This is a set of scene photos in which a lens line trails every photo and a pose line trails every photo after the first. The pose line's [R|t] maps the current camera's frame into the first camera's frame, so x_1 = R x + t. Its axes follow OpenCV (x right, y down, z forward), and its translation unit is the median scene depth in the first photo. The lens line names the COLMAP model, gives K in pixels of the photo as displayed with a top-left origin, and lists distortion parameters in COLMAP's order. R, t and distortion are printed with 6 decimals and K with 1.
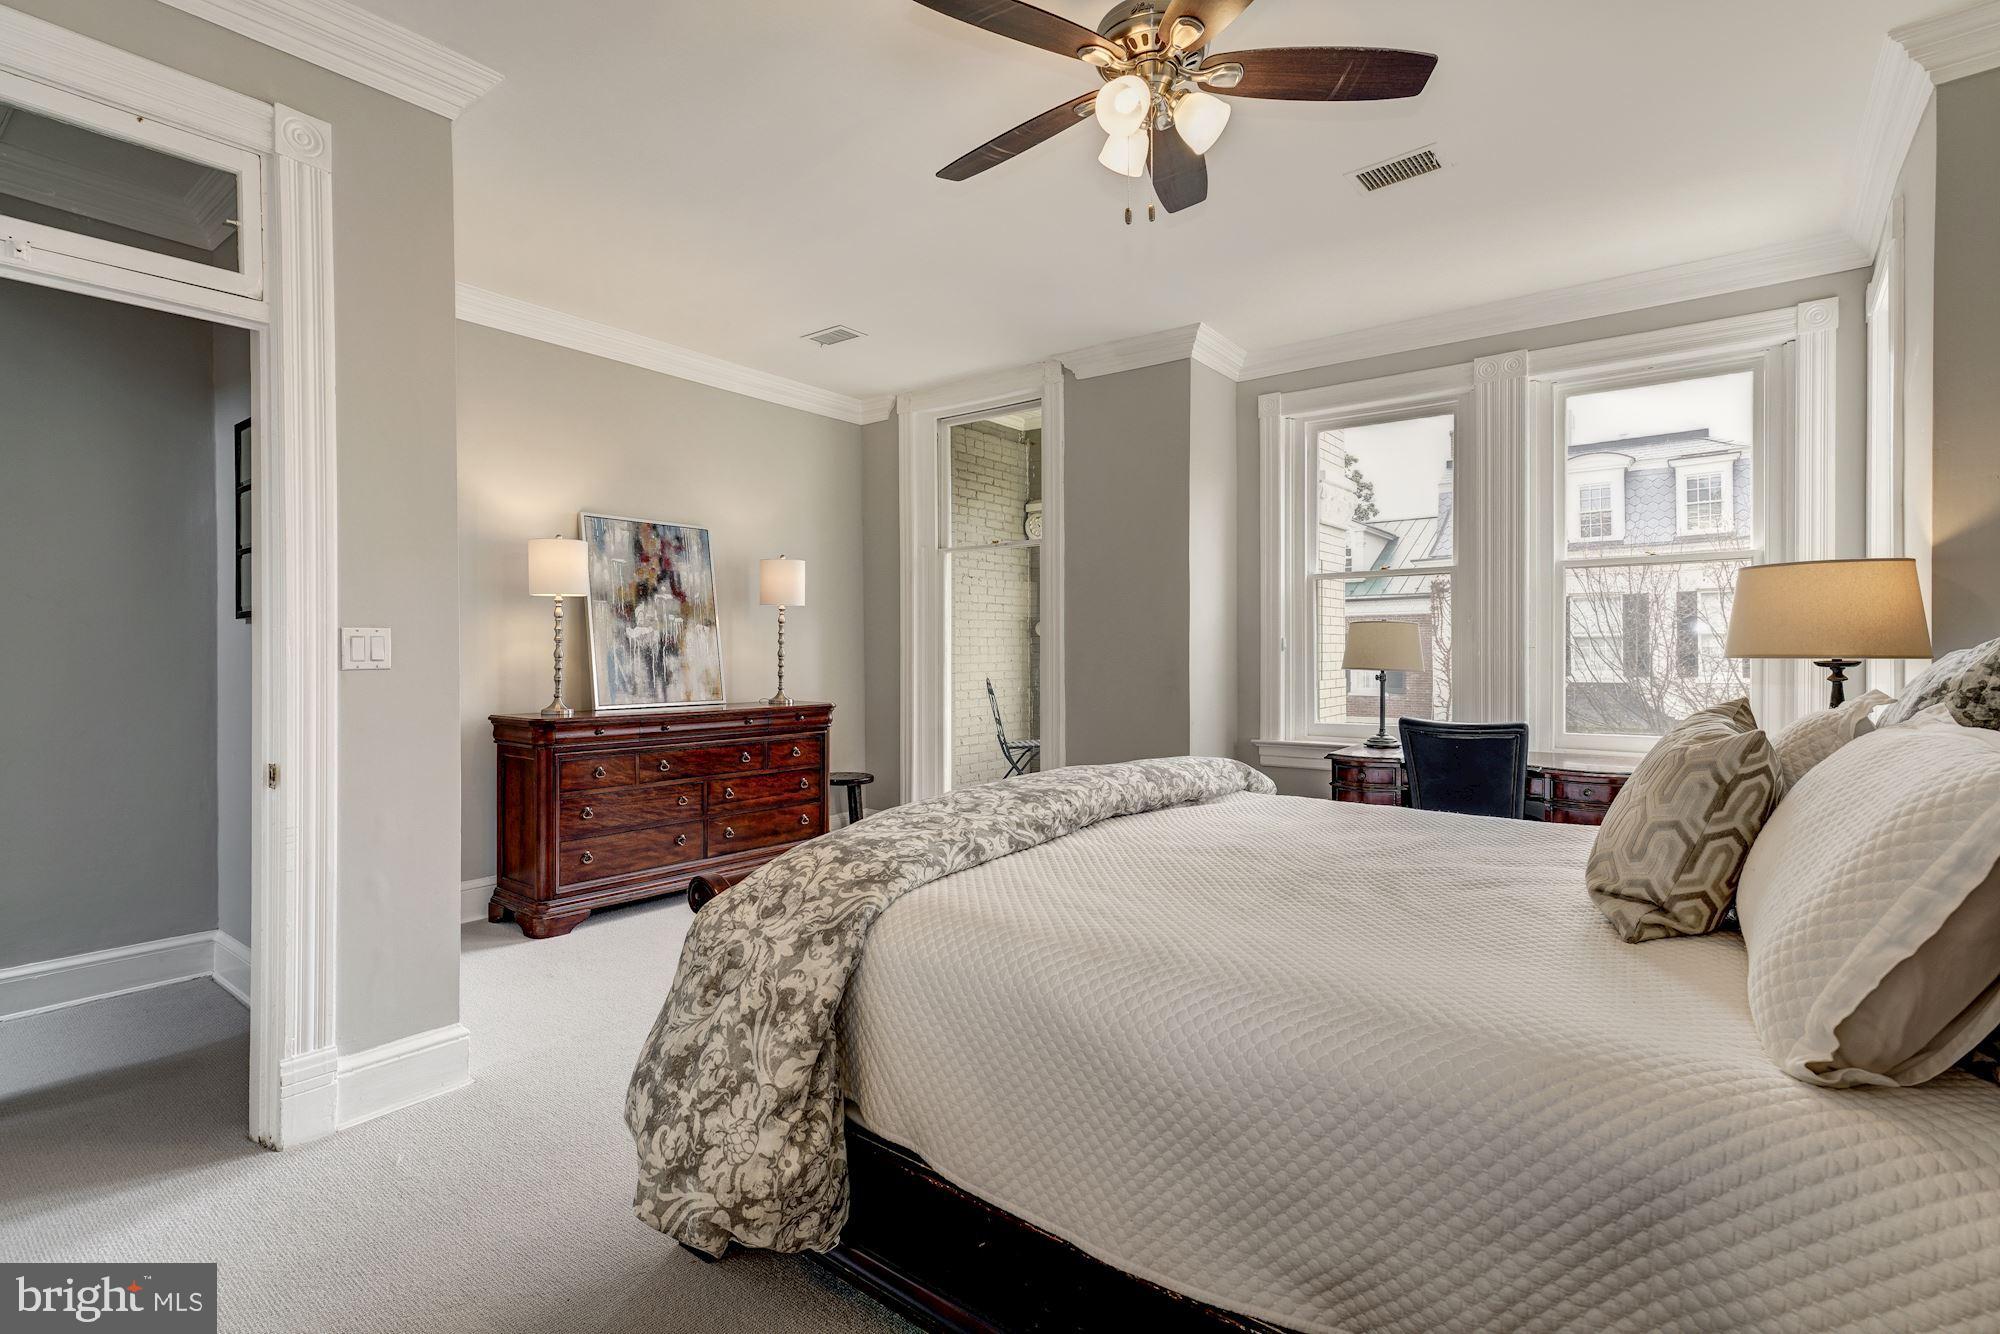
lens RADIAL K [[945.3, 0, 995.2], [0, 945.3, 661.5], [0, 0, 1]] dist [0.019445, 0.000286]
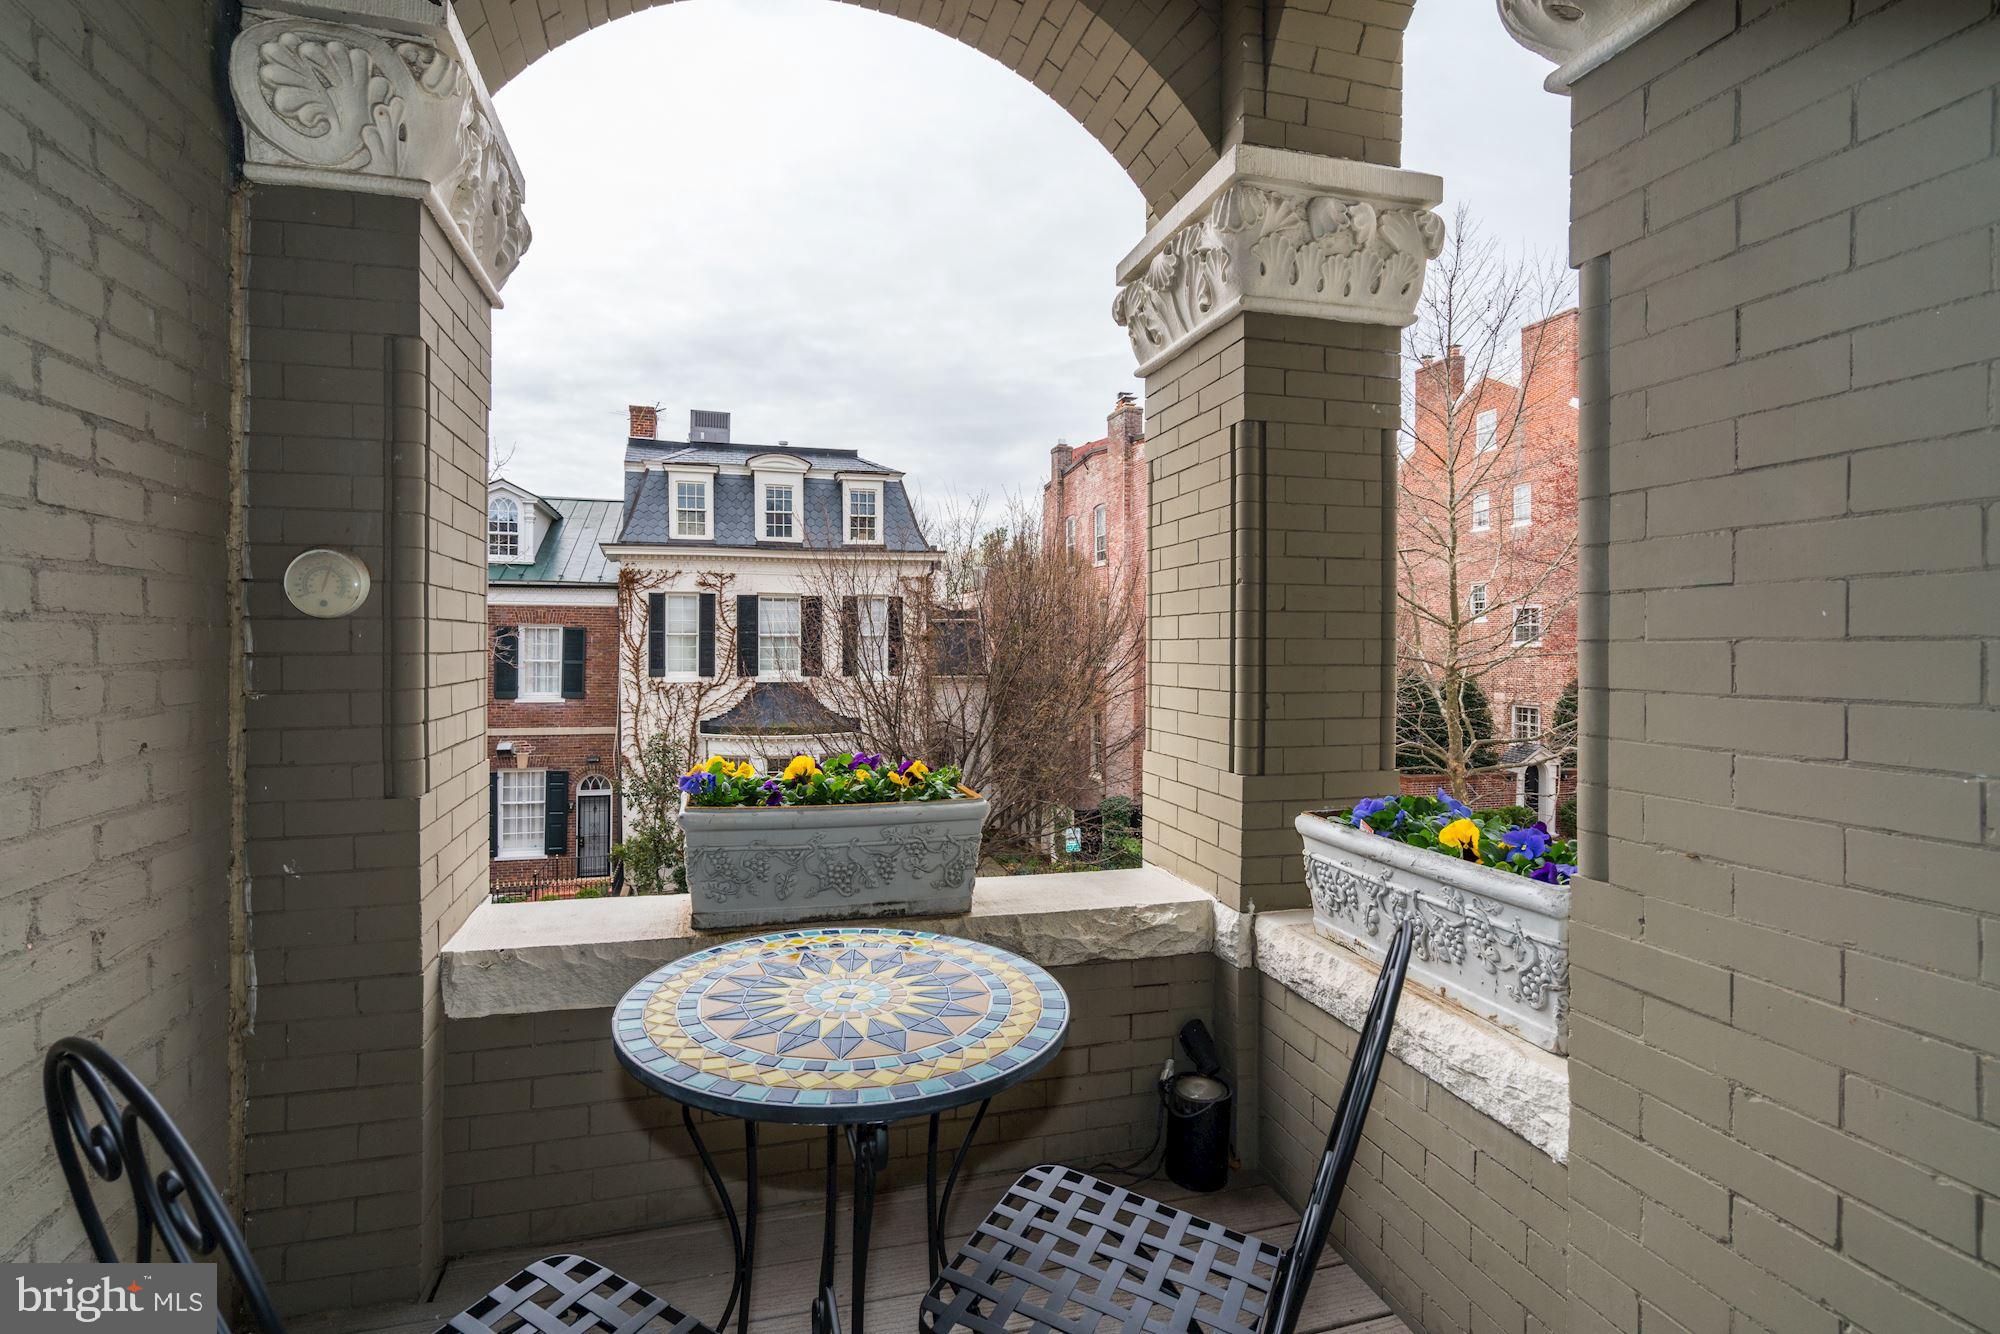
lens RADIAL K [[900.3, 0, 989.7], [0, 900.3, 655.6], [0, 0, 1]] dist [0.000788, 0.000256]
pose [[0.594182, -0.002098, 0.804328, -0.008139], [0.001916, 0.999997, 0.001193, -0.006148], [-0.804329, 0.000832, 0.594184, 0.256935]]
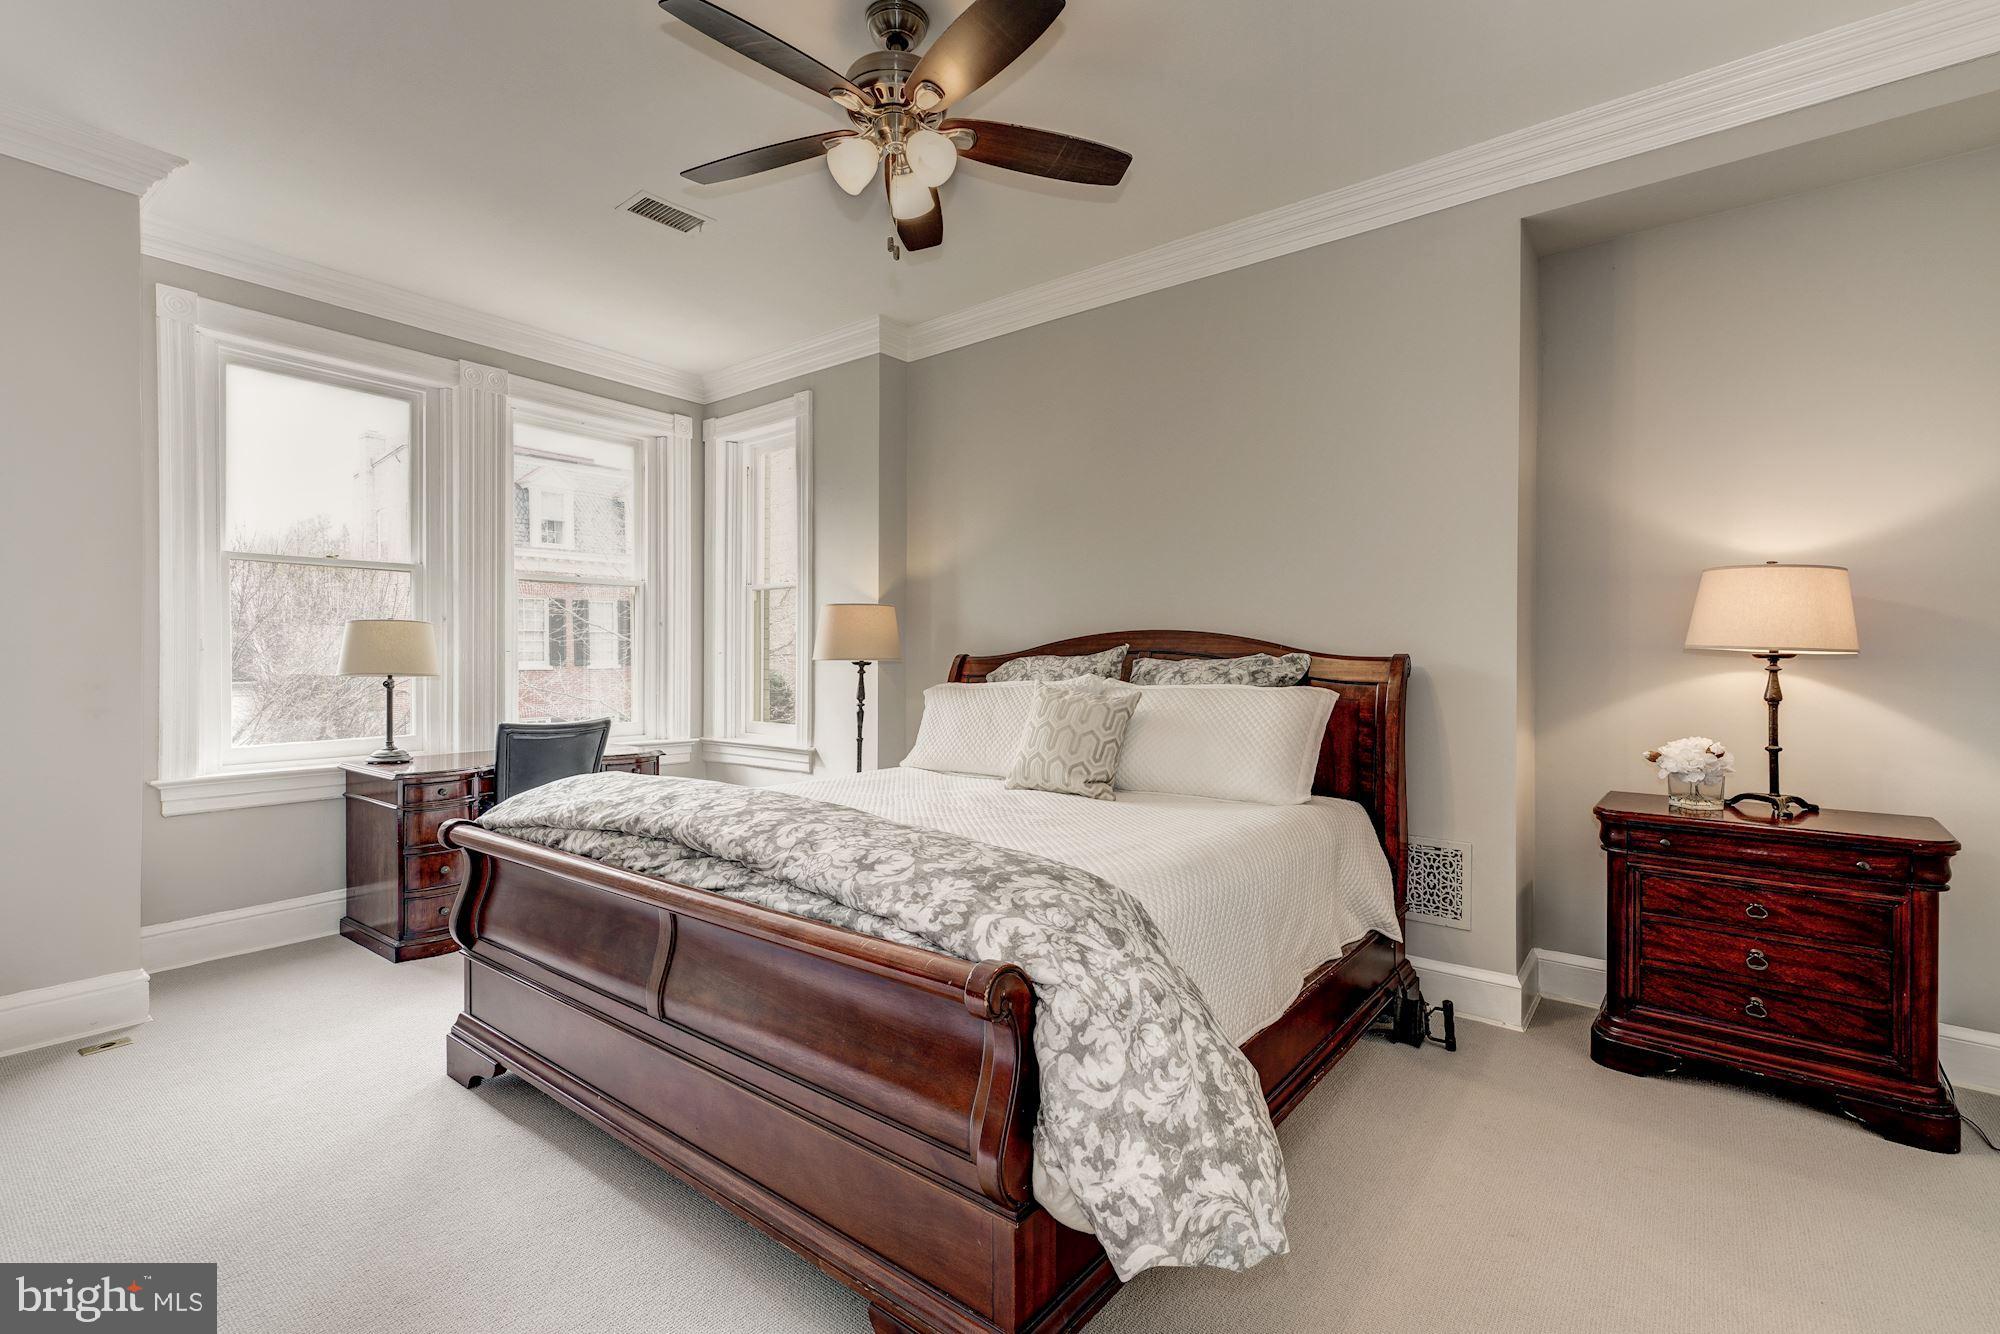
lens RADIAL K [[900.3, 0, 999.7], [0, 900.3, 661.2], [0, 0, 1]] dist [0.000788, 0.000256]
pose [[0.001054, -0.002127, 0.999997, -0.467220], [0.007497, 0.999970, 0.002119, -0.001493], [-0.999971, 0.007494, 0.001070, 0.473429]]
